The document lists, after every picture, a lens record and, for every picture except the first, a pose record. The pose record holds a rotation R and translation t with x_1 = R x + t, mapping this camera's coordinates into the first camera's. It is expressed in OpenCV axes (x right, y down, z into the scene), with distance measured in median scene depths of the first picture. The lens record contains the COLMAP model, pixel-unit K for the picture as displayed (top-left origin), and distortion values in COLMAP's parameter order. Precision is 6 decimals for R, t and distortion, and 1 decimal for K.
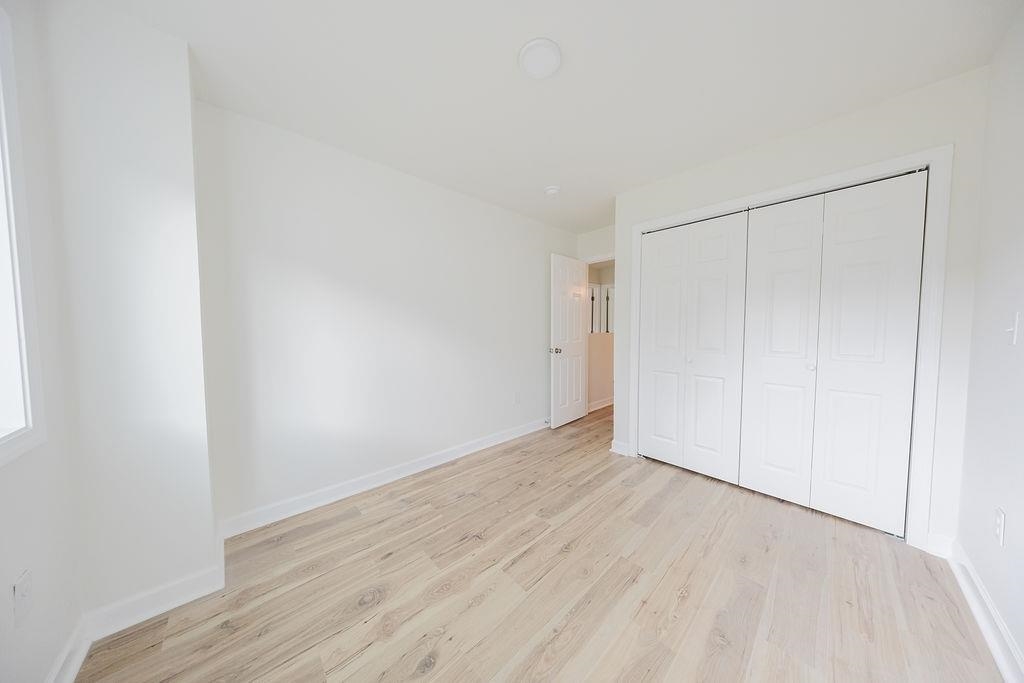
lens RADIAL K [[303.4, 0, 512.0], [0, 303.4, 341.5], [0, 0, 1]] dist [0.000431, -0.000085]
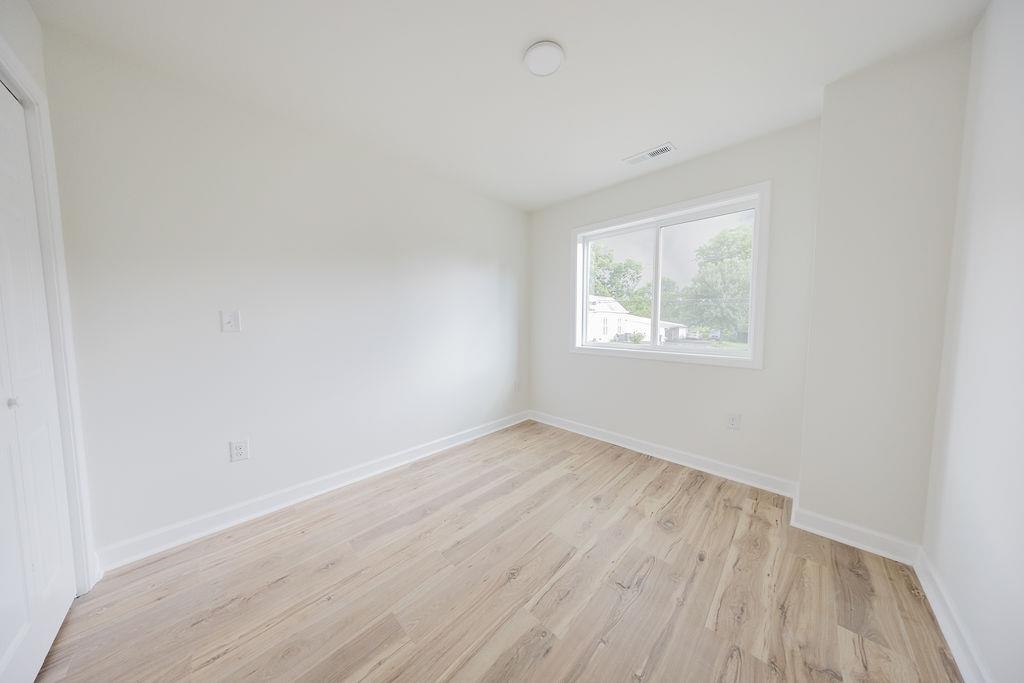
lens RADIAL K [[301.6, 0, 509.1], [0, 301.6, 346.4], [0, 0, 1]] dist [0.000332, -0.000050]
pose [[-0.998831, 0.010586, -0.047169, 0.197456], [0.003684, 0.989560, 0.144077, -0.078740], [0.048202, 0.143735, -0.988442, 1.552438]]
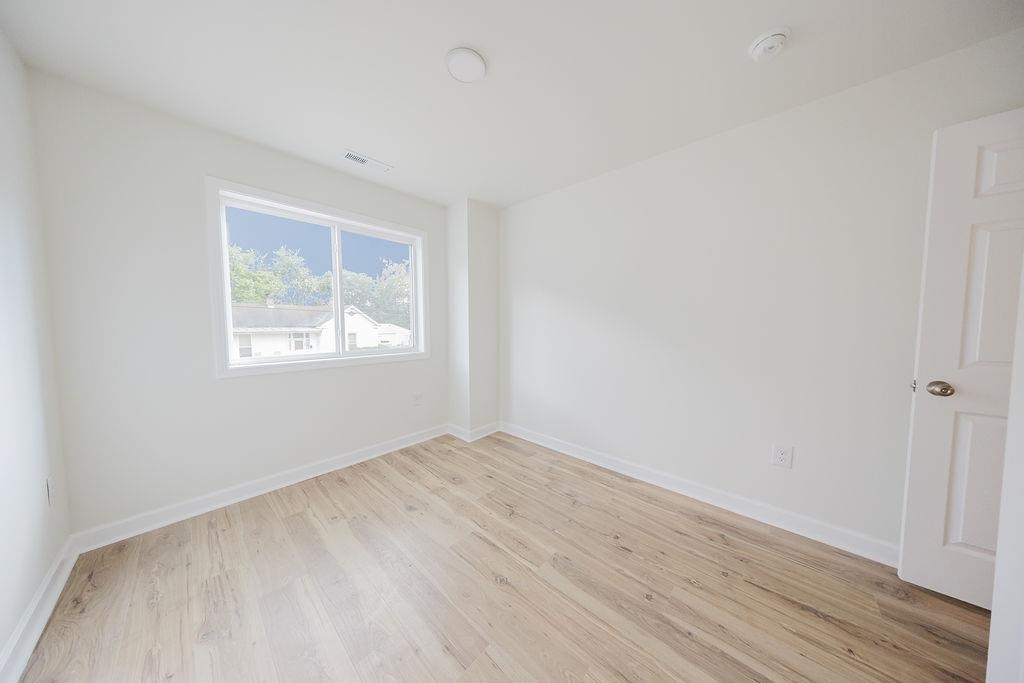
lens RADIAL K [[303.4, 0, 512.0], [0, 303.4, 341.5], [0, 0, 1]] dist [0.000431, -0.000085]
pose [[0.078709, 0.070149, -0.994426, 0.874148], [-0.051391, 0.996480, 0.066226, -0.047829], [0.995572, 0.045892, 0.082037, 0.818243]]
